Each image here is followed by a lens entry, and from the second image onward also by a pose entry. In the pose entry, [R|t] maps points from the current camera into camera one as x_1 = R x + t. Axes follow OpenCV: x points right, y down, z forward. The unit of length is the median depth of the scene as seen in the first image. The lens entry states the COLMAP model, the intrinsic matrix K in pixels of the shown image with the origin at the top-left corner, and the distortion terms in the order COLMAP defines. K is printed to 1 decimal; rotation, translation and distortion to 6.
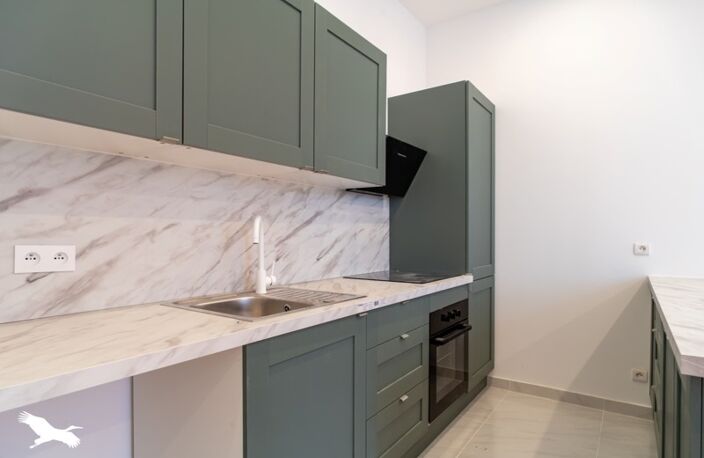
lens RADIAL K [[398.9, 0, 350.4], [0, 398.9, 234.2], [0, 0, 1]] dist [0.007653, 0.000357]
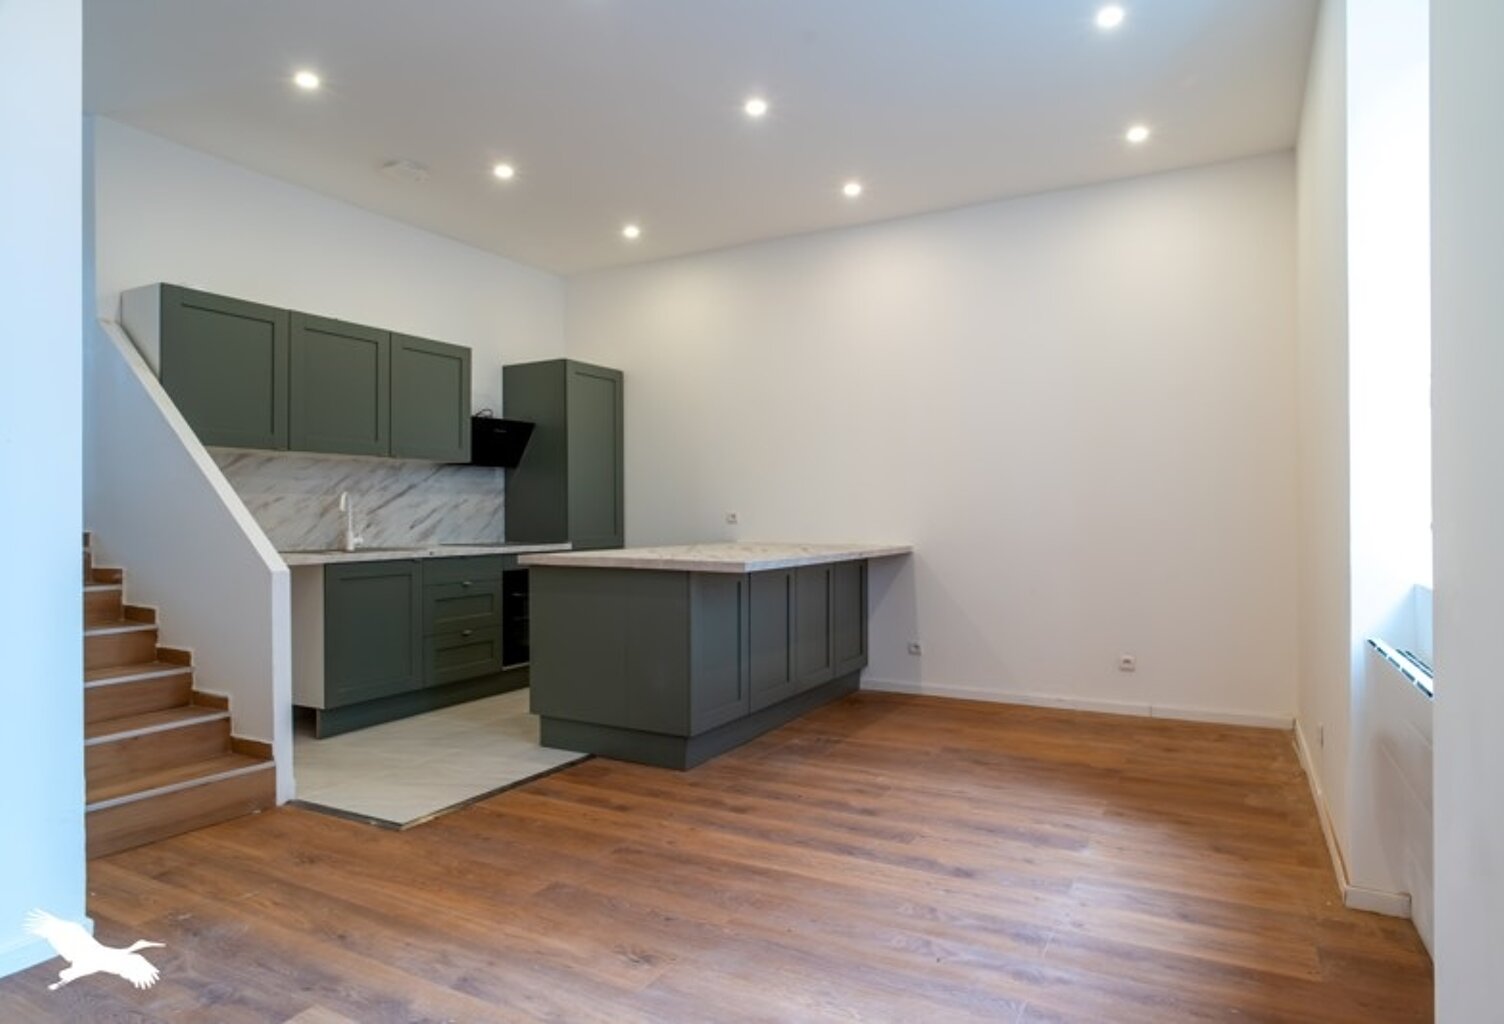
lens RADIAL K [[875.4, 0, 757.3], [0, 875.4, 505.8], [0, 0, 1]] dist [-0.003245, -0.000752]
pose [[0.993289, -0.005623, 0.115519, 0.629180], [0.005830, 0.999982, -0.001455, 0.011976], [-0.115509, 0.002118, 0.993304, -1.632346]]
